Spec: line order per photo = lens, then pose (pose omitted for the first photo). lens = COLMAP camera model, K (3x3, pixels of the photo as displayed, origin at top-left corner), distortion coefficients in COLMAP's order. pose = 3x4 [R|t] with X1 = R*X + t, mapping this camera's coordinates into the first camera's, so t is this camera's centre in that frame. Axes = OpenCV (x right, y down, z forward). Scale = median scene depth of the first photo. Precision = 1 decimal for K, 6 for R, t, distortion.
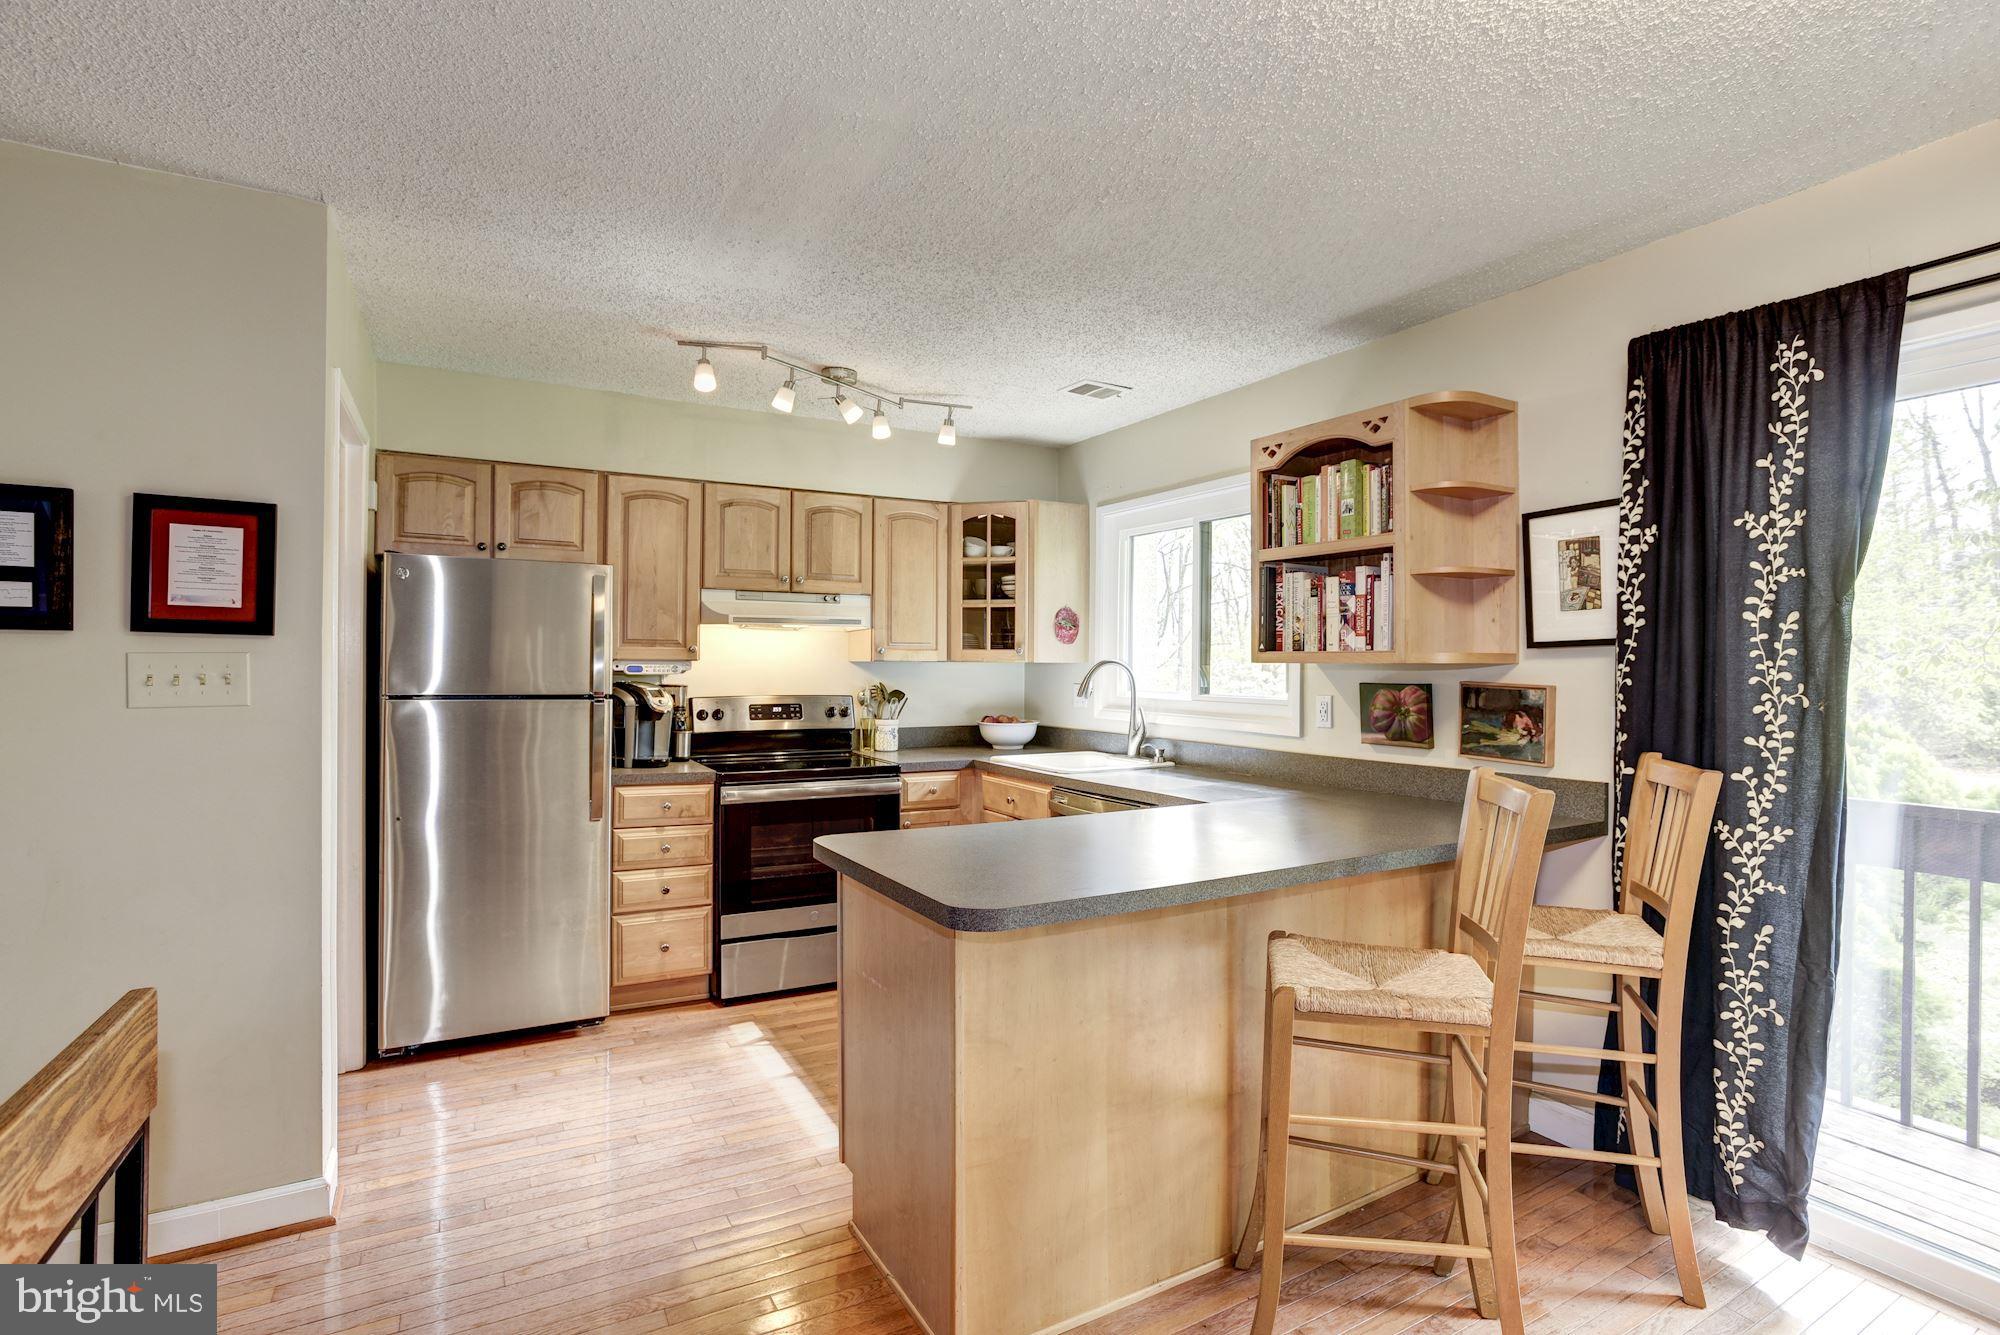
lens RADIAL K [[957.4, 0, 1005.3], [0, 957.4, 663.4], [0, 0, 1]] dist [-0.052591, 0.023800]
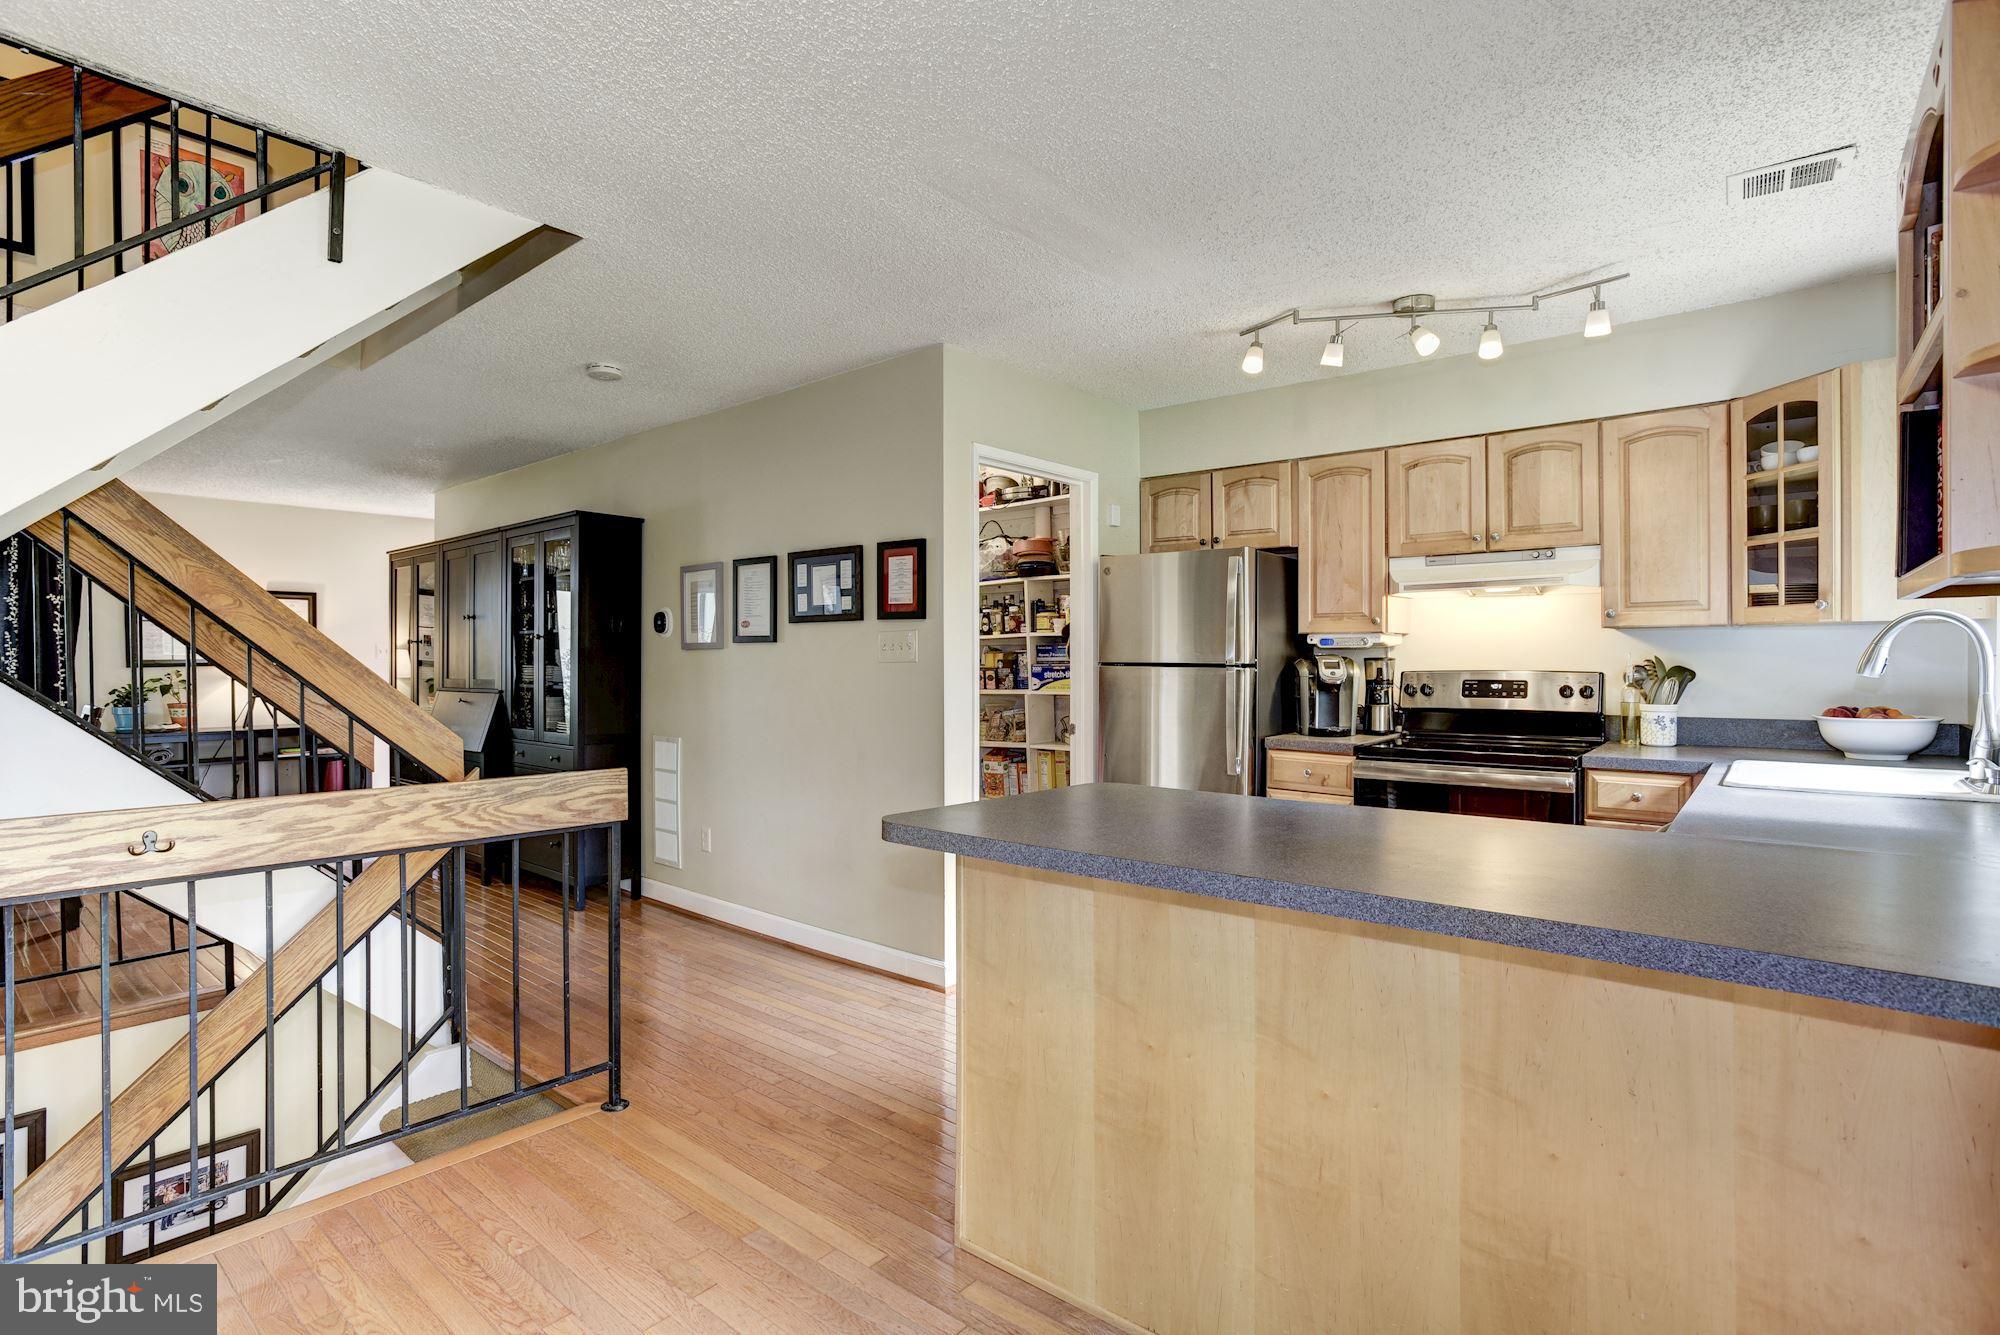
lens RADIAL K [[980.9, 0, 1014.0], [0, 980.9, 657.2], [0, 0, 1]] dist [-0.034517, 0.000425]
pose [[0.369055, -0.007513, -0.929377, 0.493466], [0.007160, 0.999961, -0.005240, 0.026445], [0.929380, -0.004720, 0.369095, 0.297118]]
